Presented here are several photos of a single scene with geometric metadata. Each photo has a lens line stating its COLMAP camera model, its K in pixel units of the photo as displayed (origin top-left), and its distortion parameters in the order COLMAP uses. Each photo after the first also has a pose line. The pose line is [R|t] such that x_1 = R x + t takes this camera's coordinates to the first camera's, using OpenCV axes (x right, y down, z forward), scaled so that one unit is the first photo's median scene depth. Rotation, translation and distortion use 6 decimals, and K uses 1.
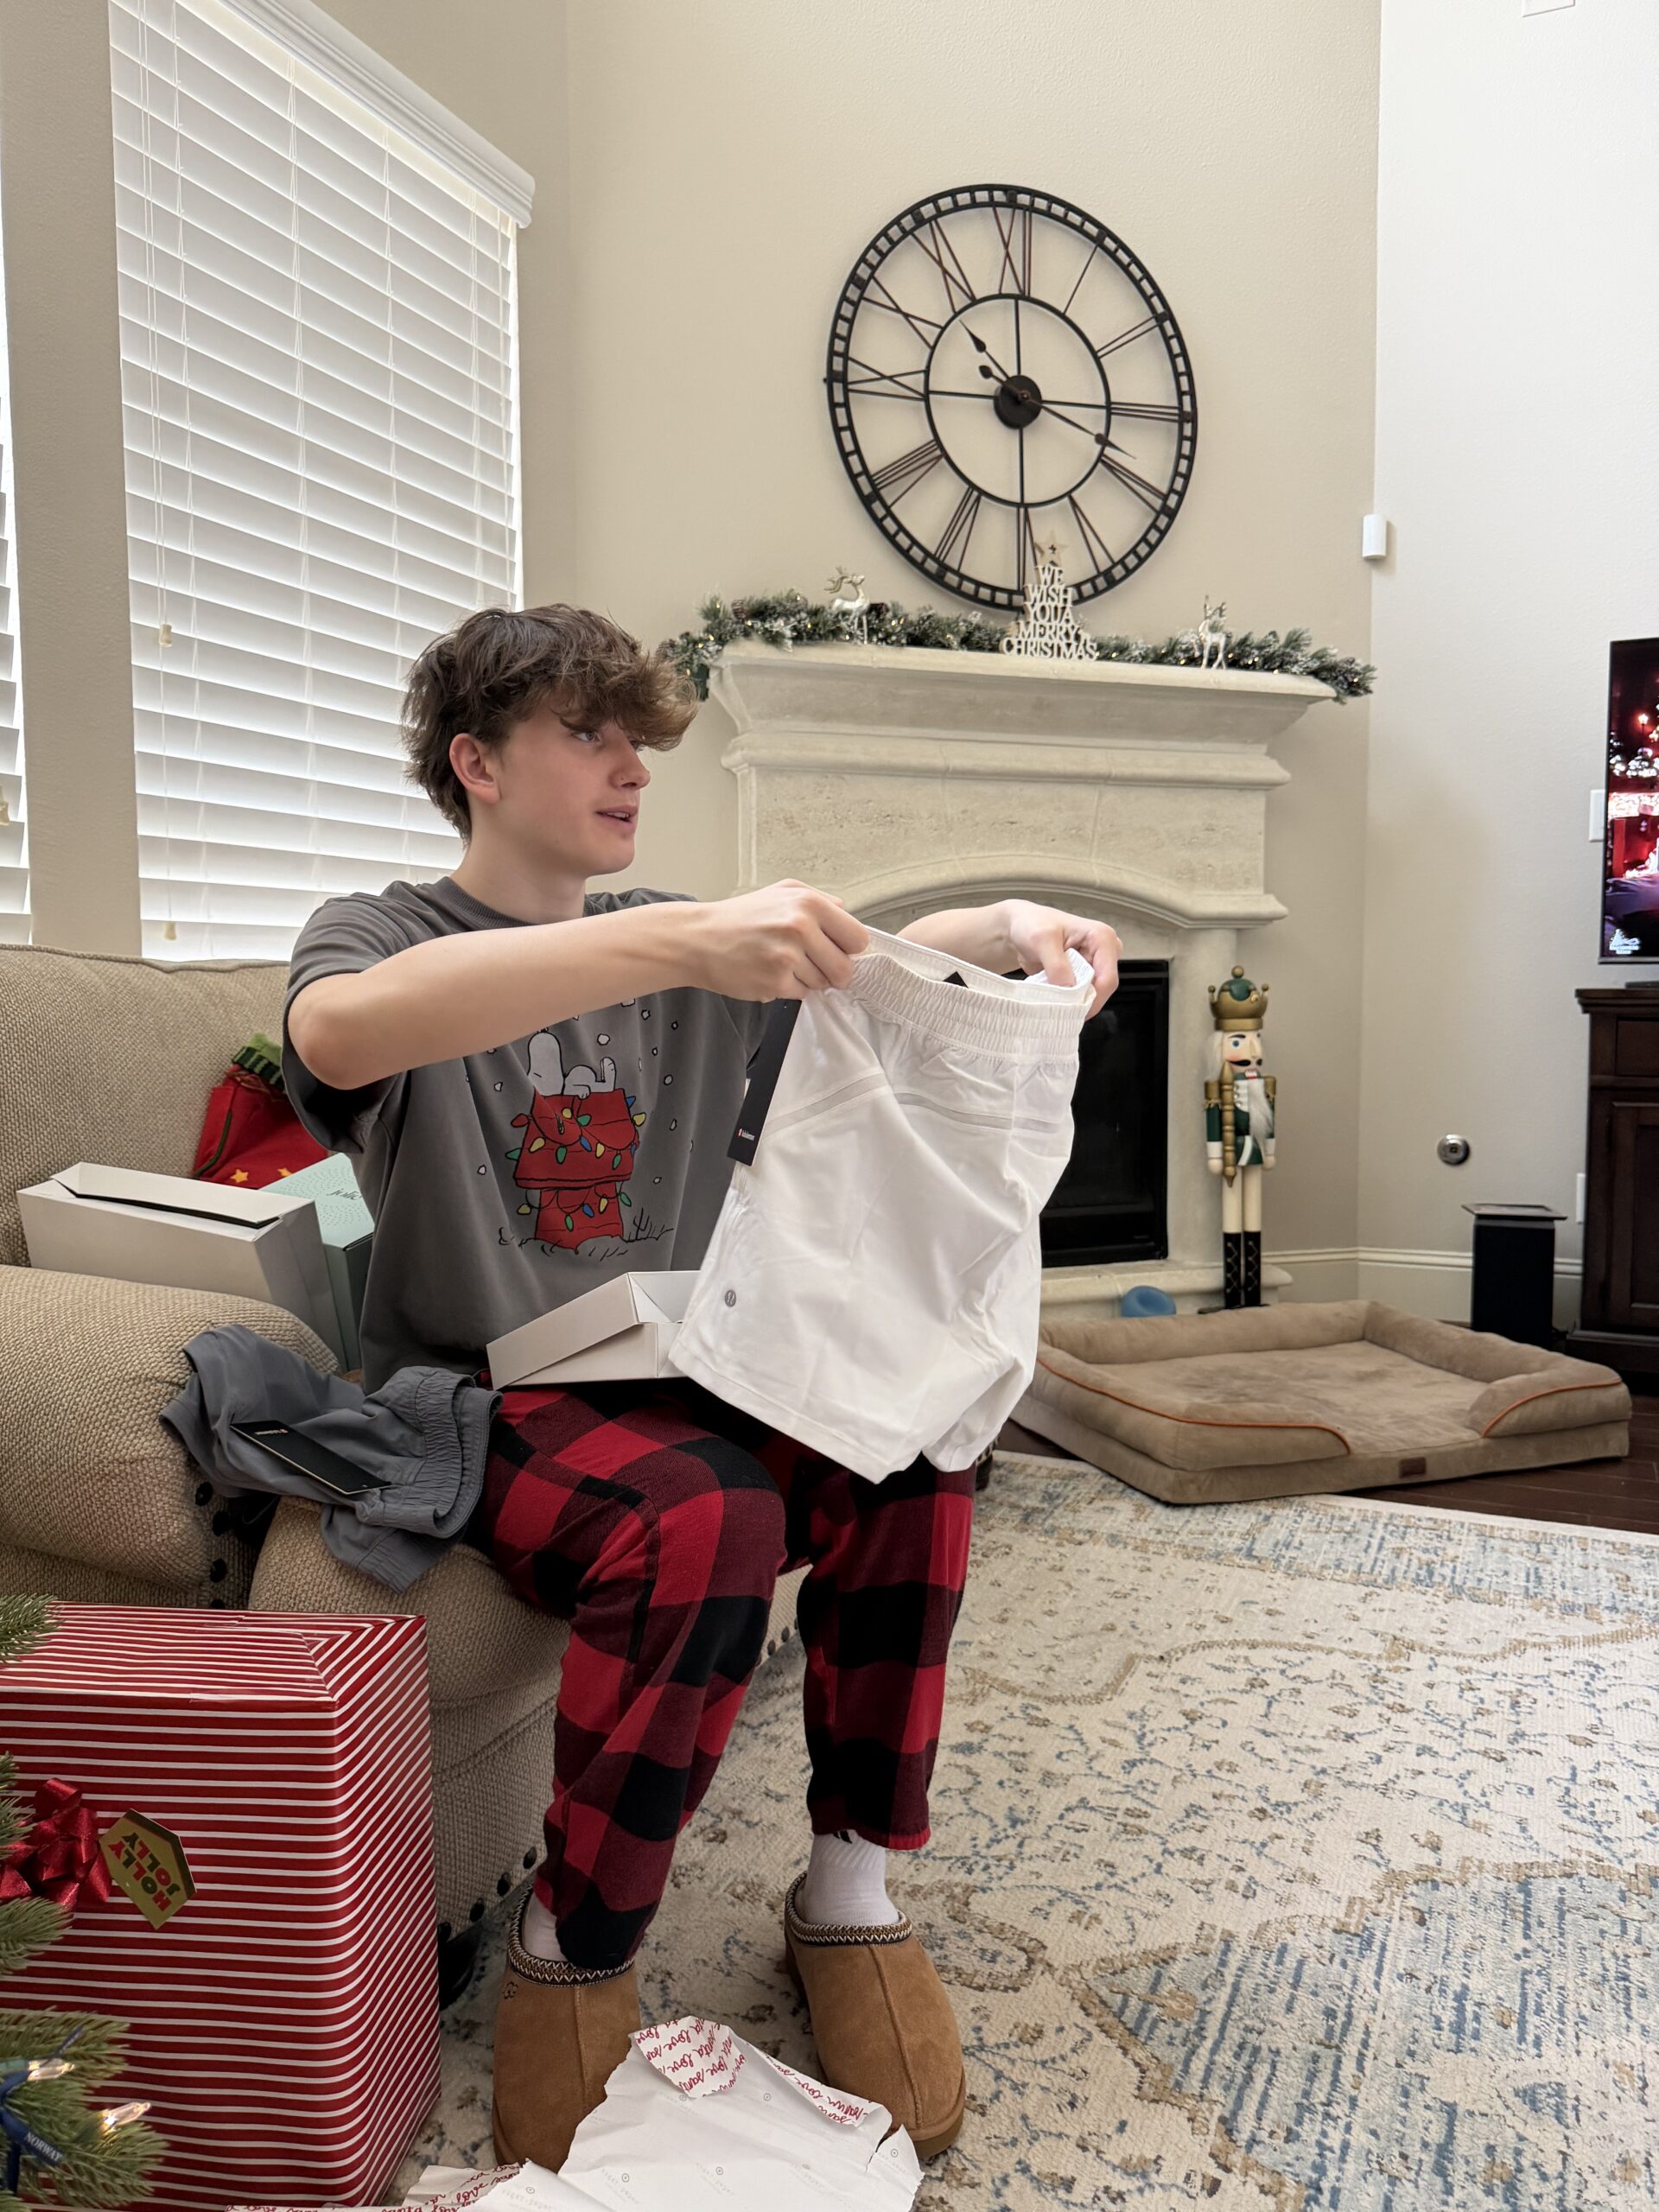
lens RADIAL K [[1589.8, 0, 824.3], [0, 1589.8, 1099.8], [0, 0, 1]] dist [0.017188, -0.022129]
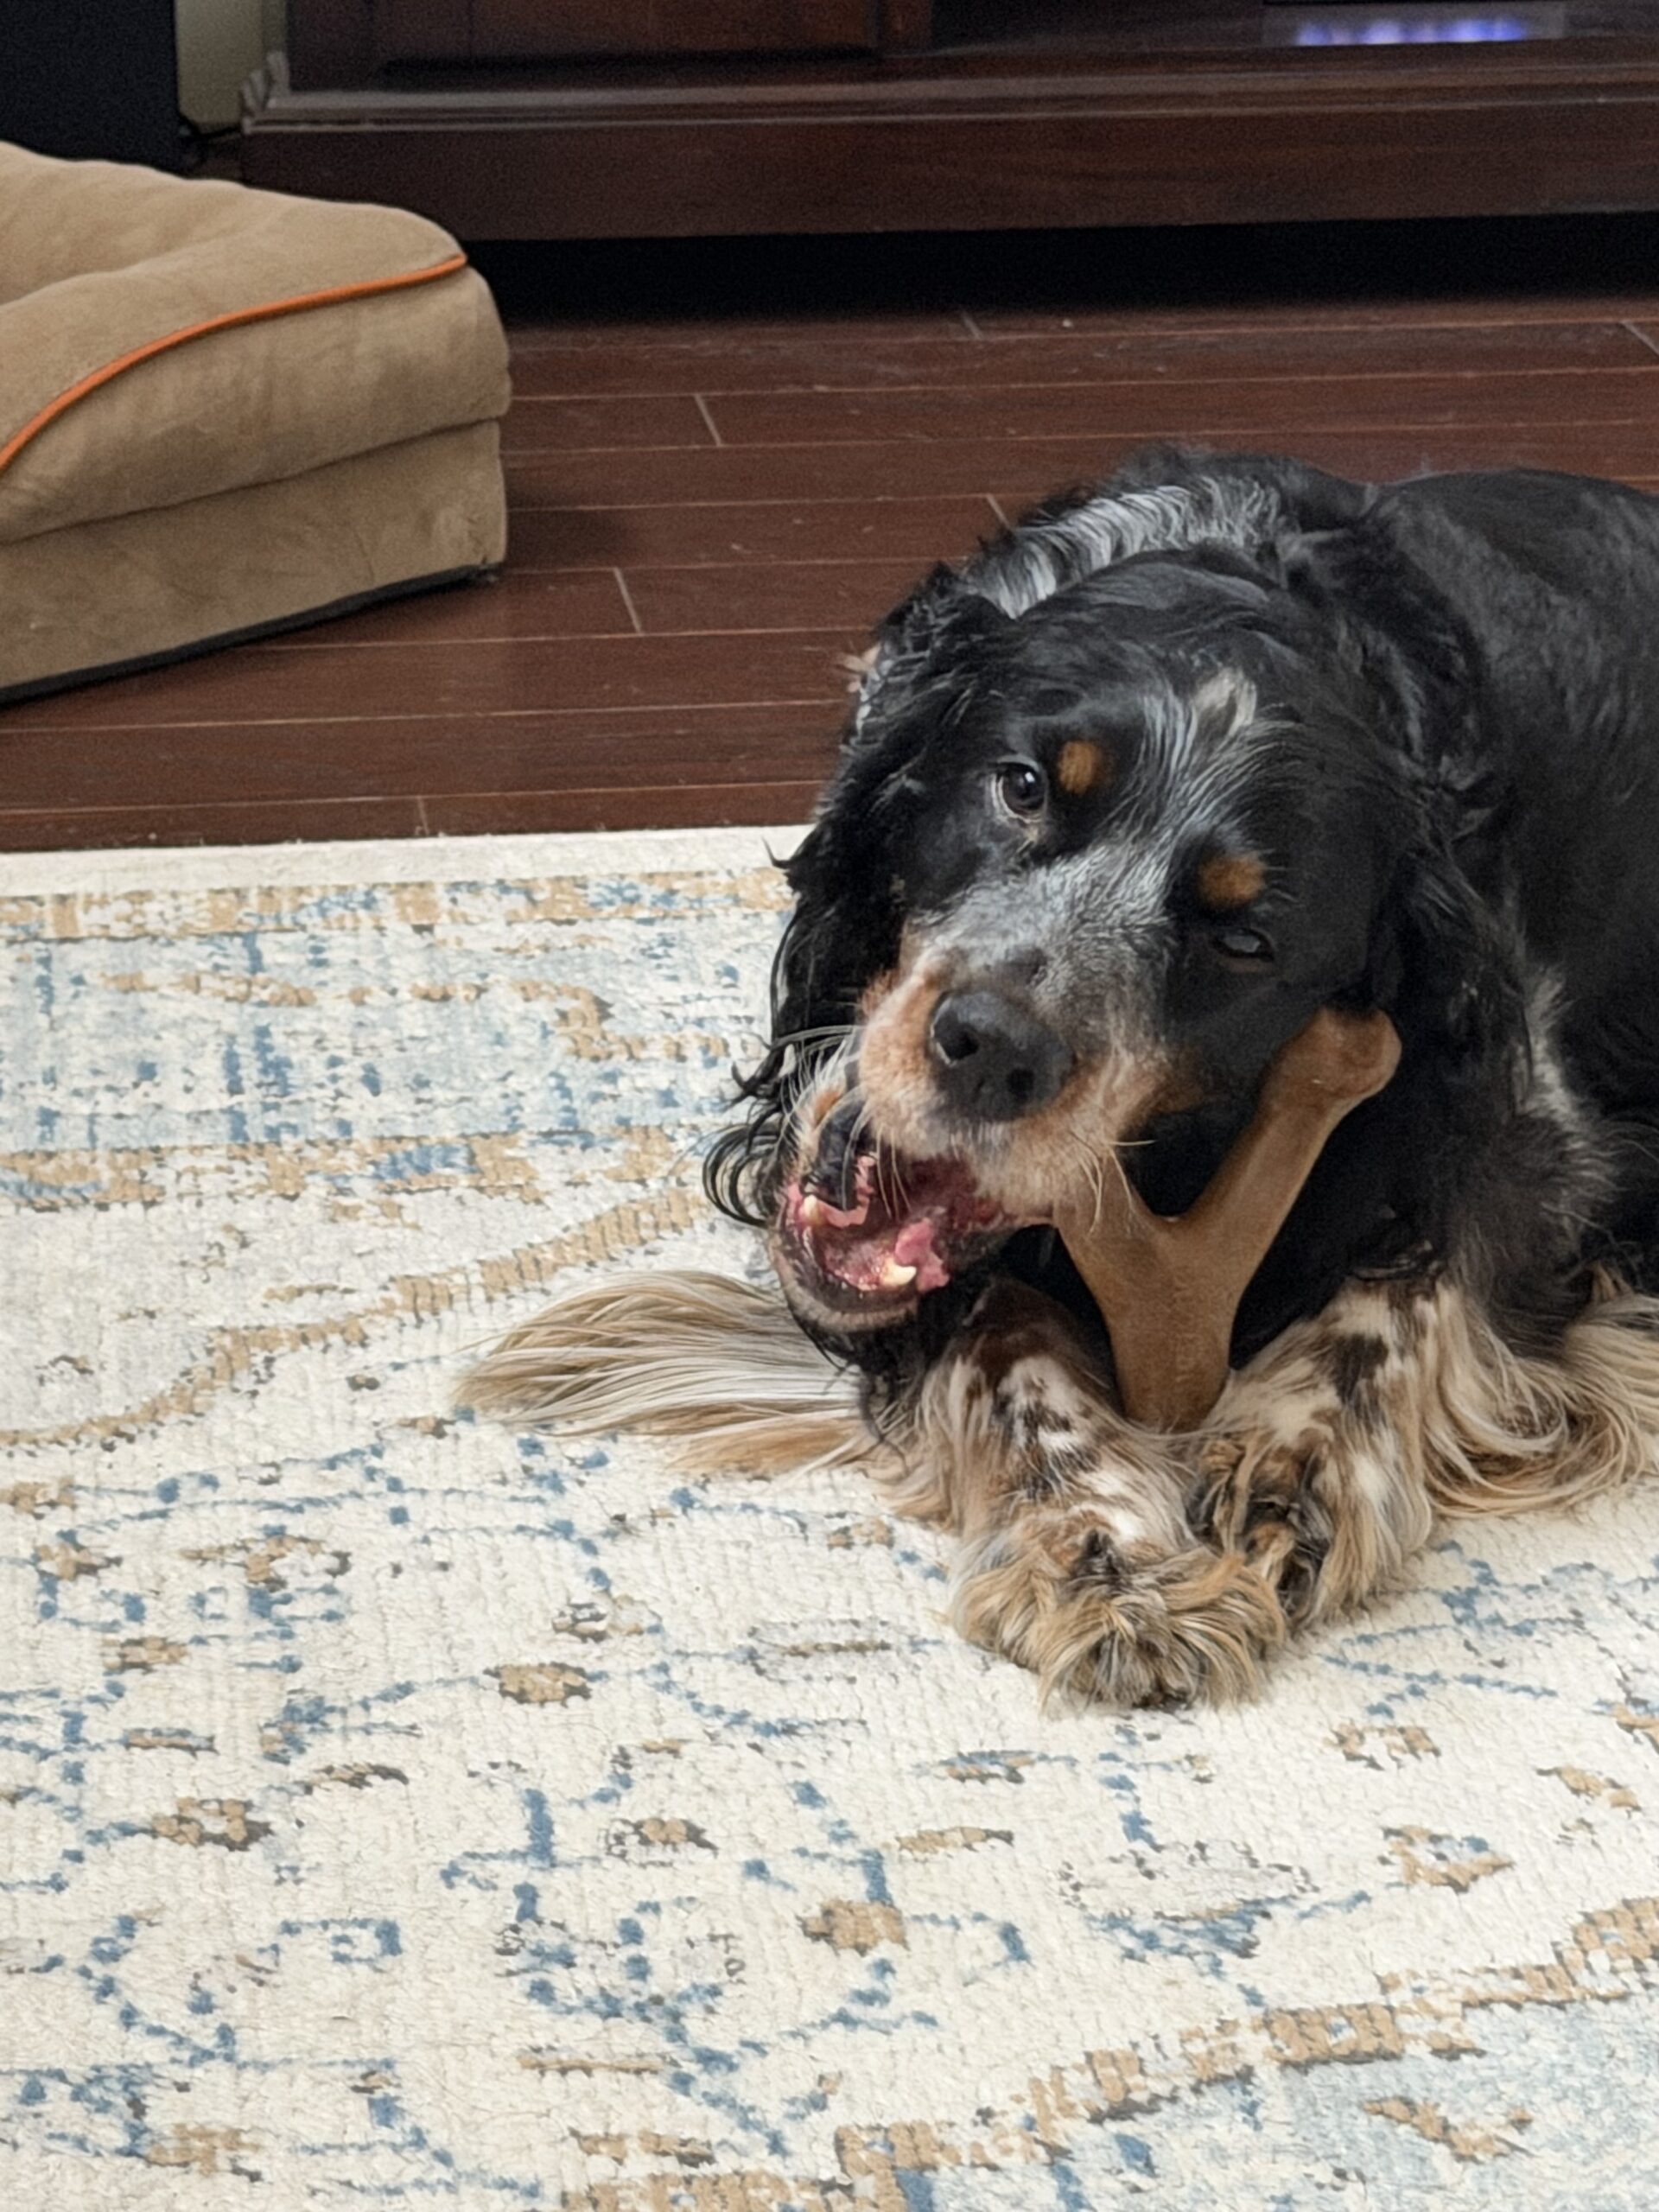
lens RADIAL K [[5985.2, 0, 830.0], [0, 5985.2, 1105.5], [0, 0, 1]] dist [0.138408, 0.000000]
pose [[0.841187, -0.165460, 0.514808, 0.064805], [0.029980, 0.964842, 0.261116, 0.084637], [-0.539913, -0.204213, 0.816573, 0.255276]]
